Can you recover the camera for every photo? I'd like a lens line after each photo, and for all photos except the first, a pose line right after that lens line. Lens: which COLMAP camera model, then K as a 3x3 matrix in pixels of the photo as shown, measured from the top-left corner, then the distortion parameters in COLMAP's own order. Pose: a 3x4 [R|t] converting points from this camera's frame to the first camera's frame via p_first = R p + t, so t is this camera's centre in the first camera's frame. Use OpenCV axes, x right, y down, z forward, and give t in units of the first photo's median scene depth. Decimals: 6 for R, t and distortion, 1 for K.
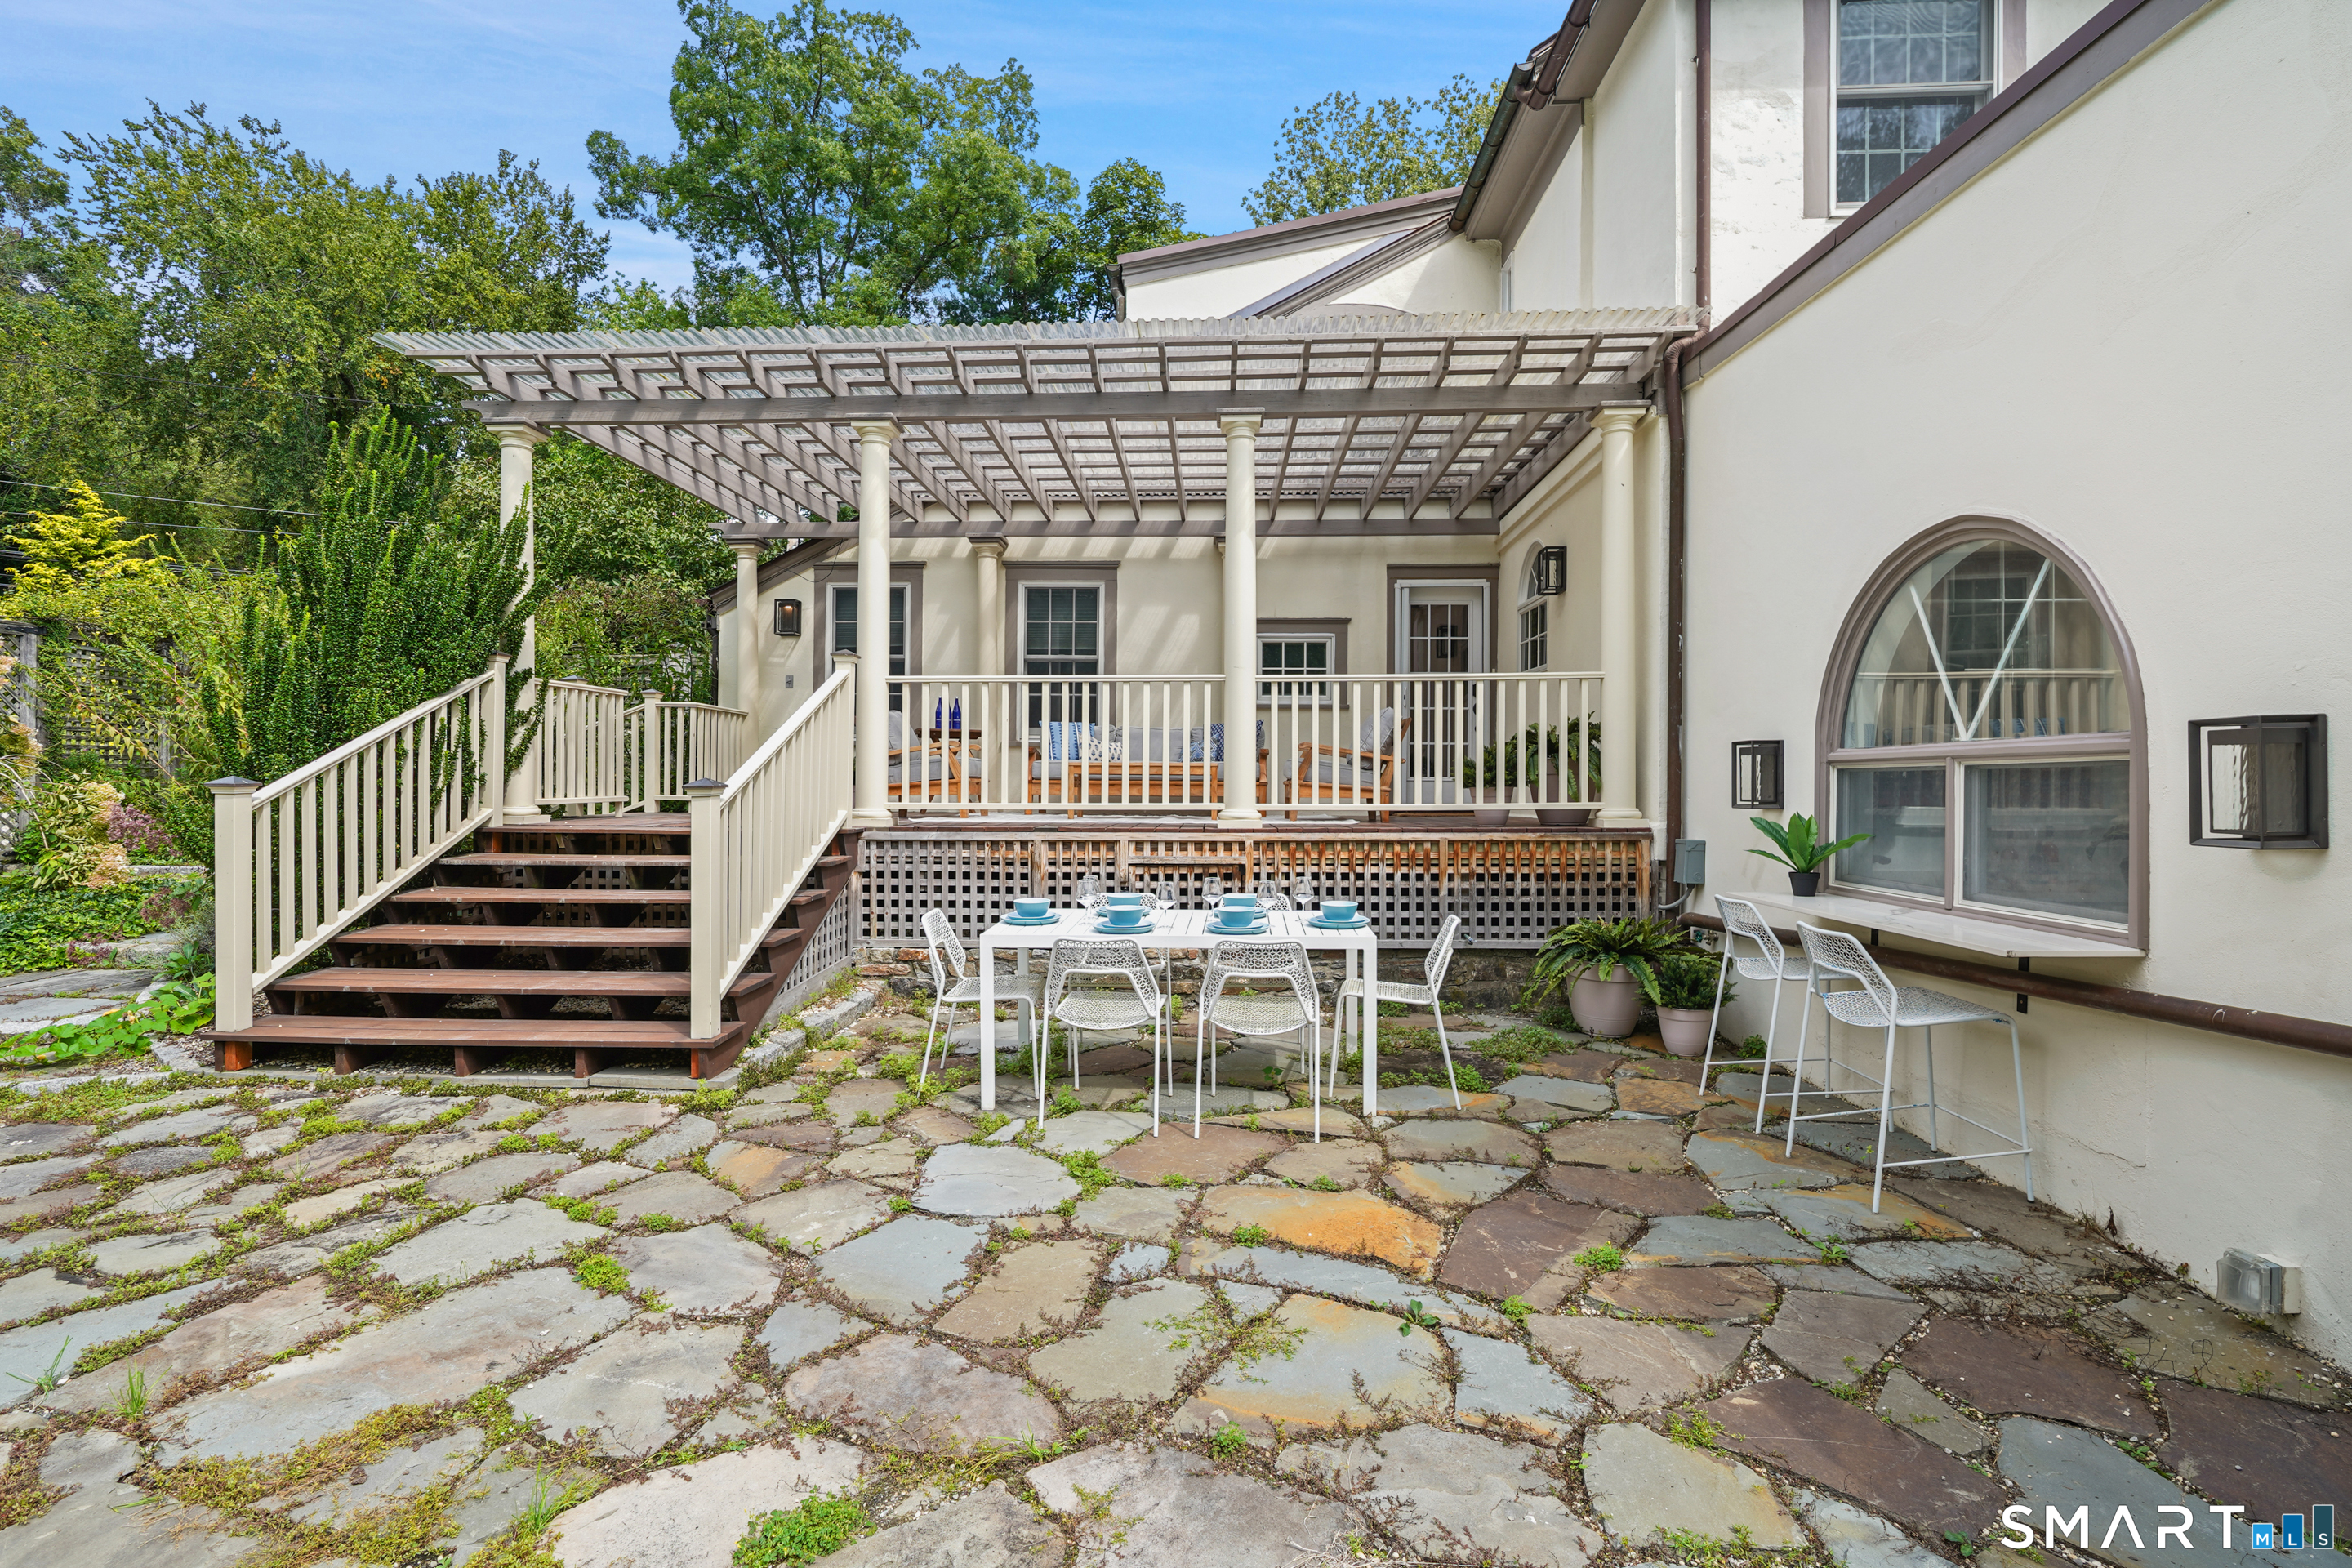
lens RADIAL K [[1084.0, 0, 1189.5], [0, 1084.0, 786.1], [0, 0, 1]] dist [-0.004795, -0.000277]
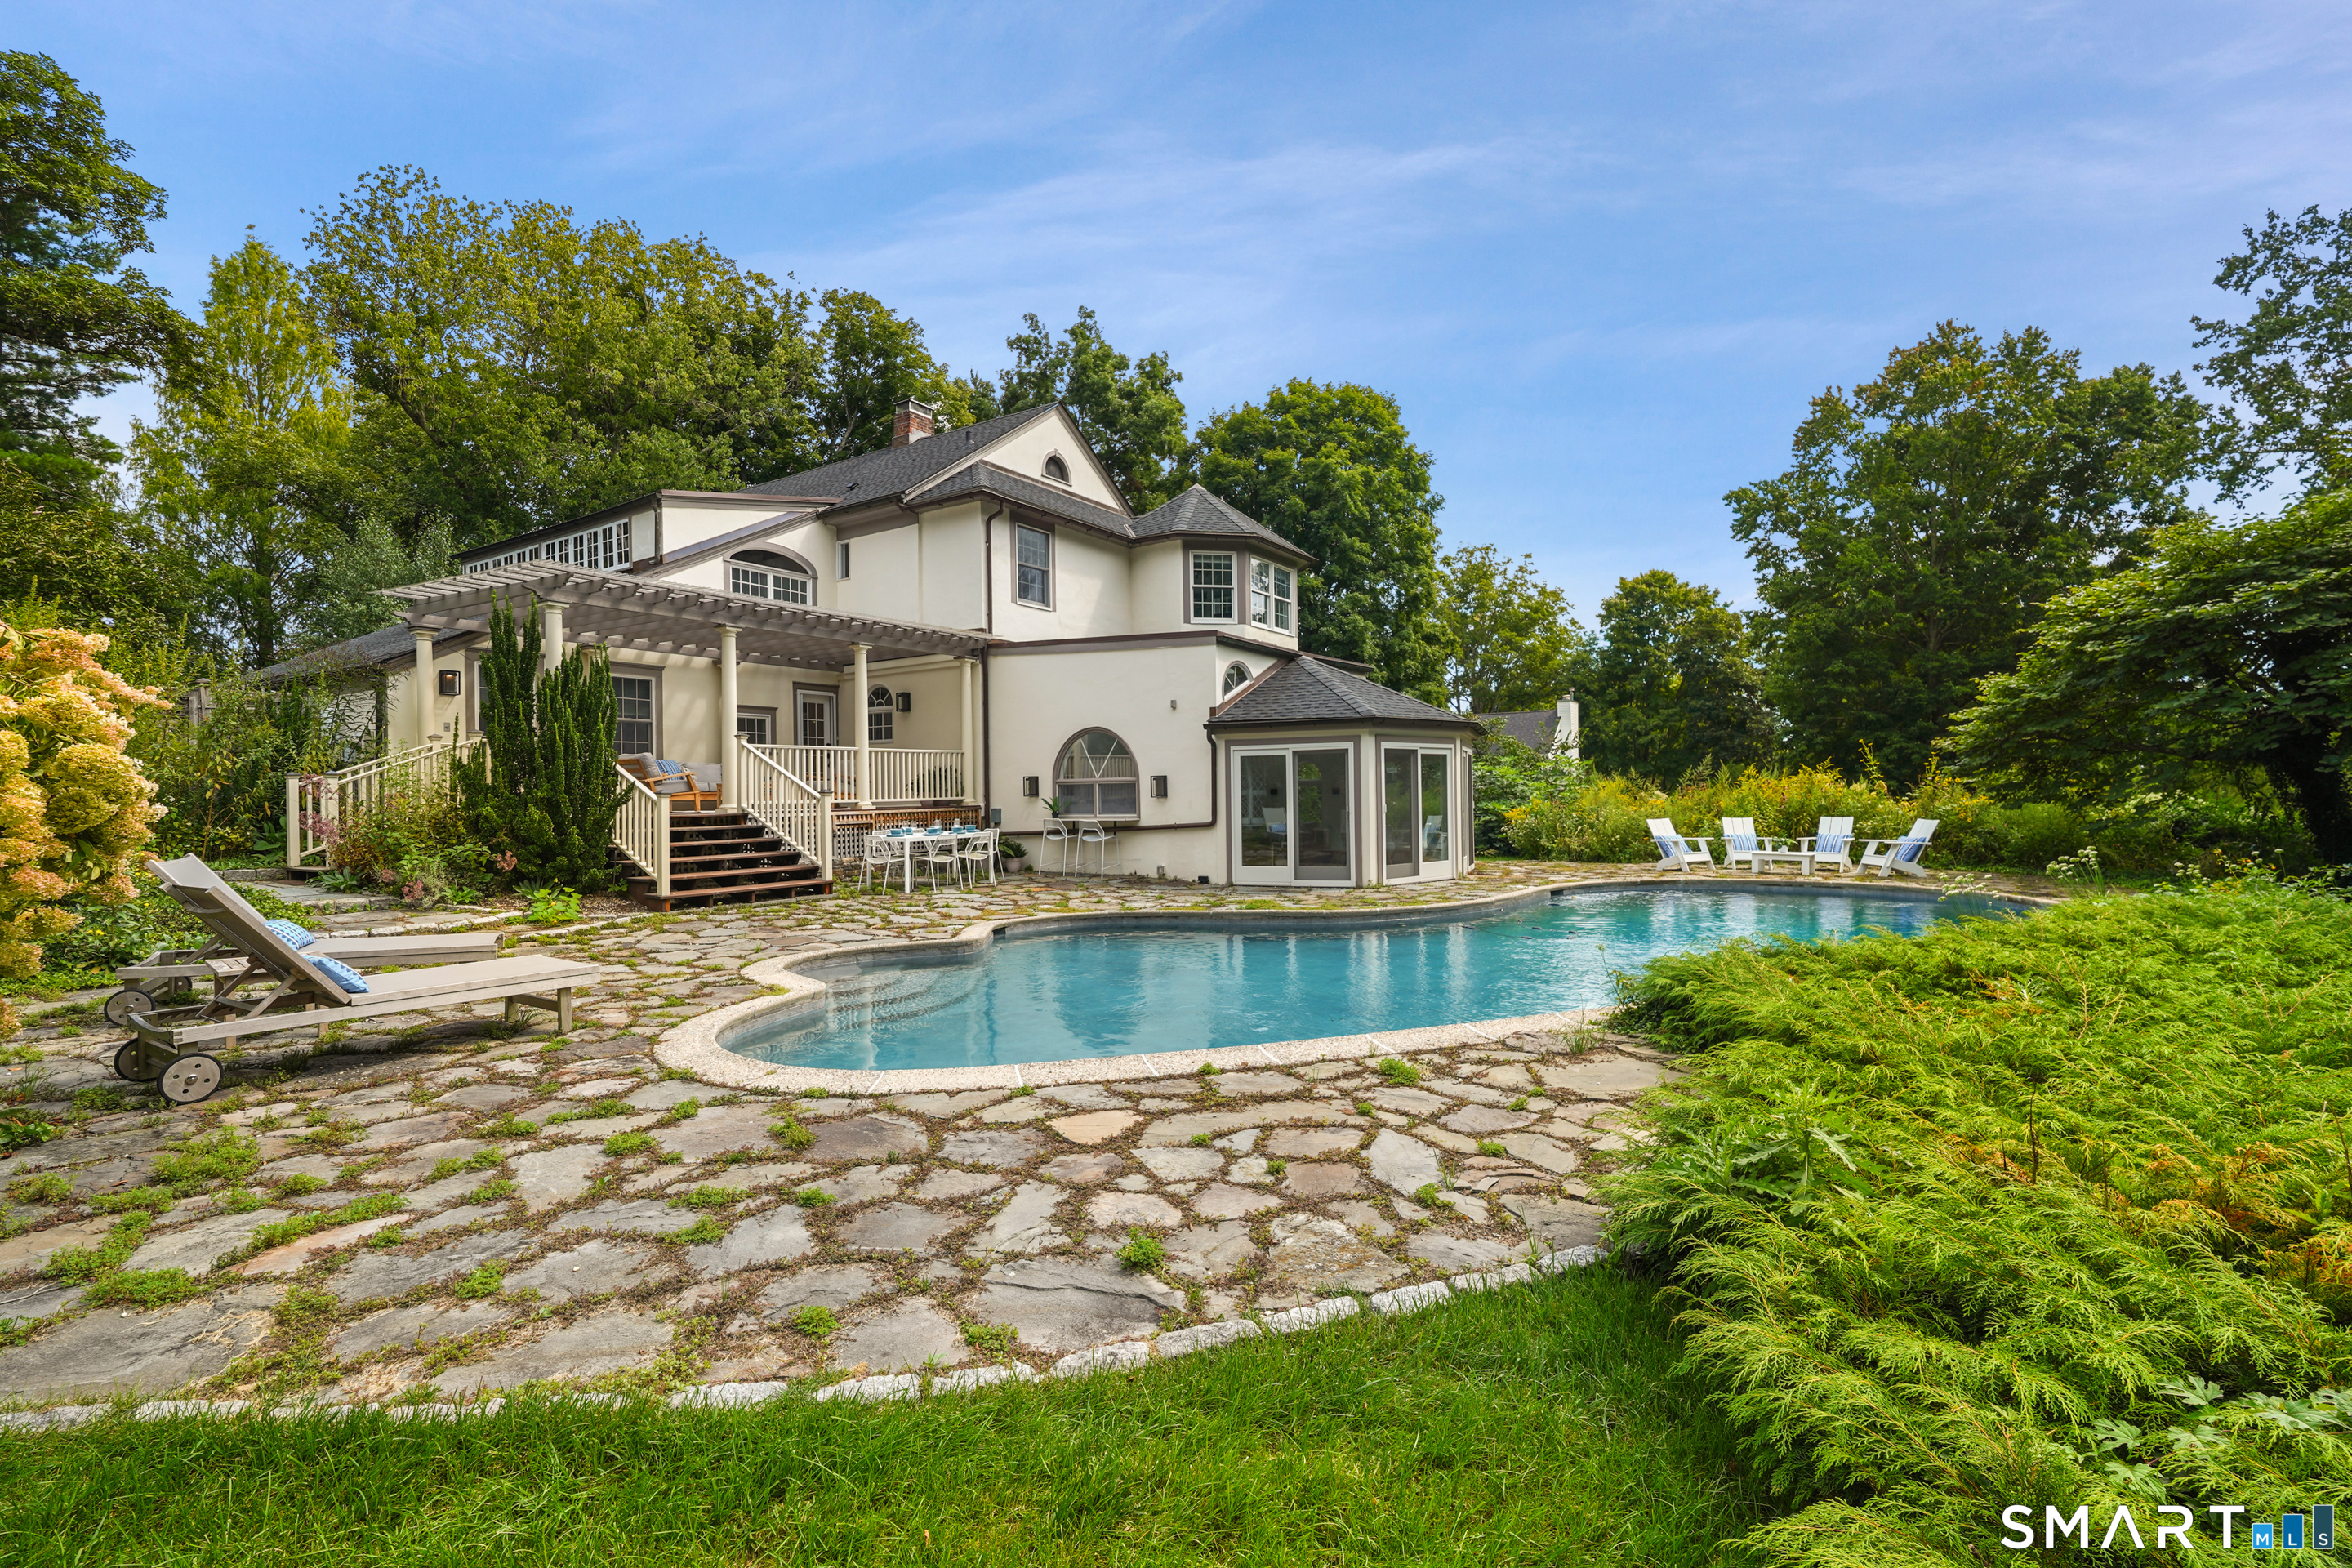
lens RADIAL K [[1084.0, 0, 1164.7], [0, 1084.0, 793.4], [0, 0, 1]] dist [-0.004795, -0.000277]
pose [[0.502411, -0.013843, 0.864518, -1.199870], [0.014216, 0.999869, 0.007749, -0.004392], [-0.864512, 0.008397, 0.502542, -0.591293]]
